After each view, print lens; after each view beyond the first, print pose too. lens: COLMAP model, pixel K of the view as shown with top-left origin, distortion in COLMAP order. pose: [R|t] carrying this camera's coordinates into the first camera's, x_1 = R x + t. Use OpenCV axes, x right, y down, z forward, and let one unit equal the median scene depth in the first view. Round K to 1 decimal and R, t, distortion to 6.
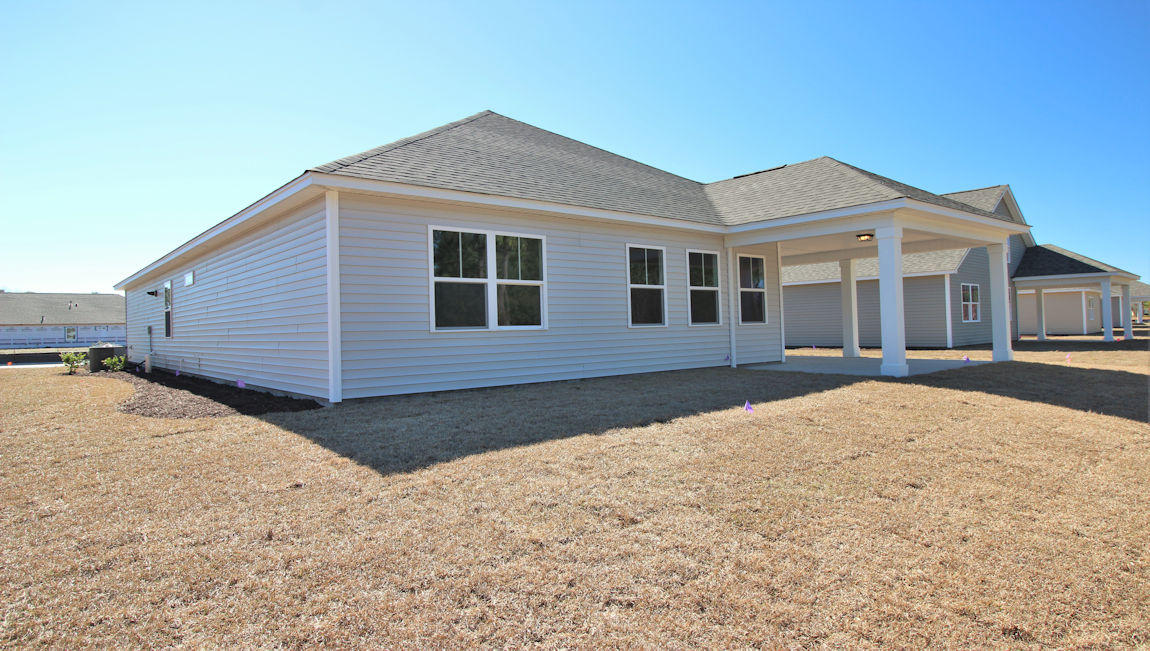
lens RADIAL K [[681.6, 0, 575.0], [0, 681.6, 325.5], [0, 0, 1]] dist [0.000464, -0.000014]
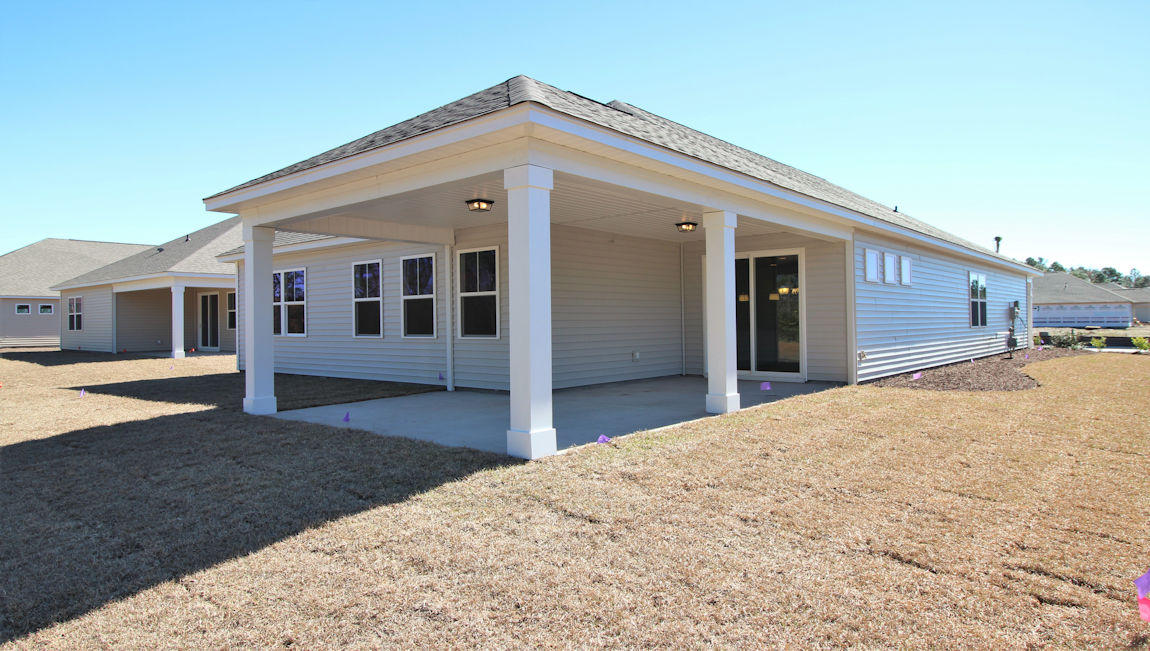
lens RADIAL K [[681.6, 0, 575.0], [0, 681.6, 325.5], [0, 0, 1]] dist [0.000464, -0.000014]
pose [[0.167933, 0.009954, -0.985748, 1.128720], [-0.005712, 0.999942, 0.009125, -0.026187], [0.985782, 0.004099, 0.167980, 1.066733]]
